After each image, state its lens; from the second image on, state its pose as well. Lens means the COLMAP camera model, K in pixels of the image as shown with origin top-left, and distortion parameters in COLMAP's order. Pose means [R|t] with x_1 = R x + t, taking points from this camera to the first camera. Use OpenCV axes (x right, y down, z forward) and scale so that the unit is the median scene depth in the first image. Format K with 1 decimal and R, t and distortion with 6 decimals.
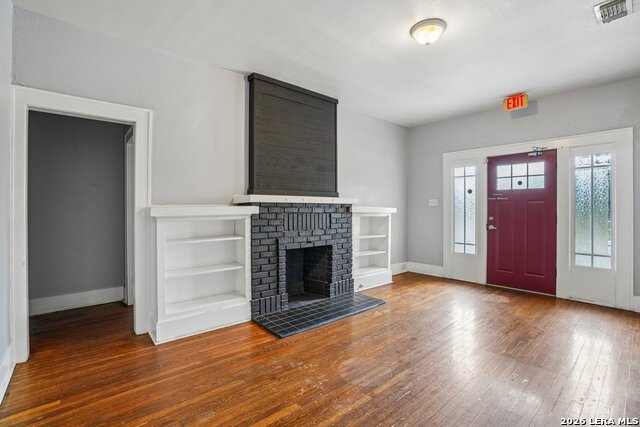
lens RADIAL K [[295.6, 0, 318.4], [0, 295.6, 212.7], [0, 0, 1]] dist [-0.048891, 0.000958]
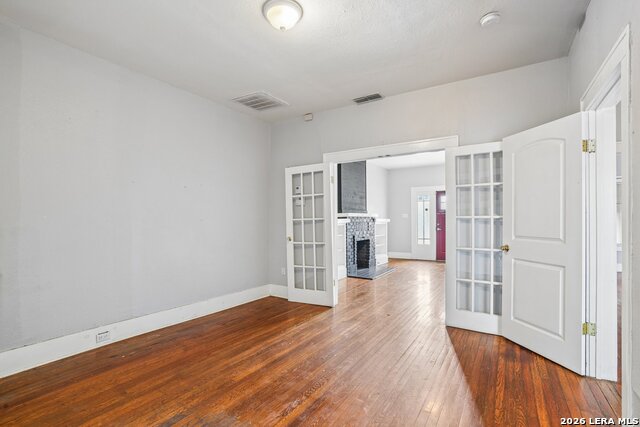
lens RADIAL K [[295.6, 0, 318.4], [0, 295.6, 212.7], [0, 0, 1]] dist [-0.048891, 0.000958]
pose [[0.961046, 0.004075, 0.276358, -0.660574], [0.004610, 0.999516, -0.030770, -0.001422], [-0.276350, 0.030846, 0.960562, -0.588621]]
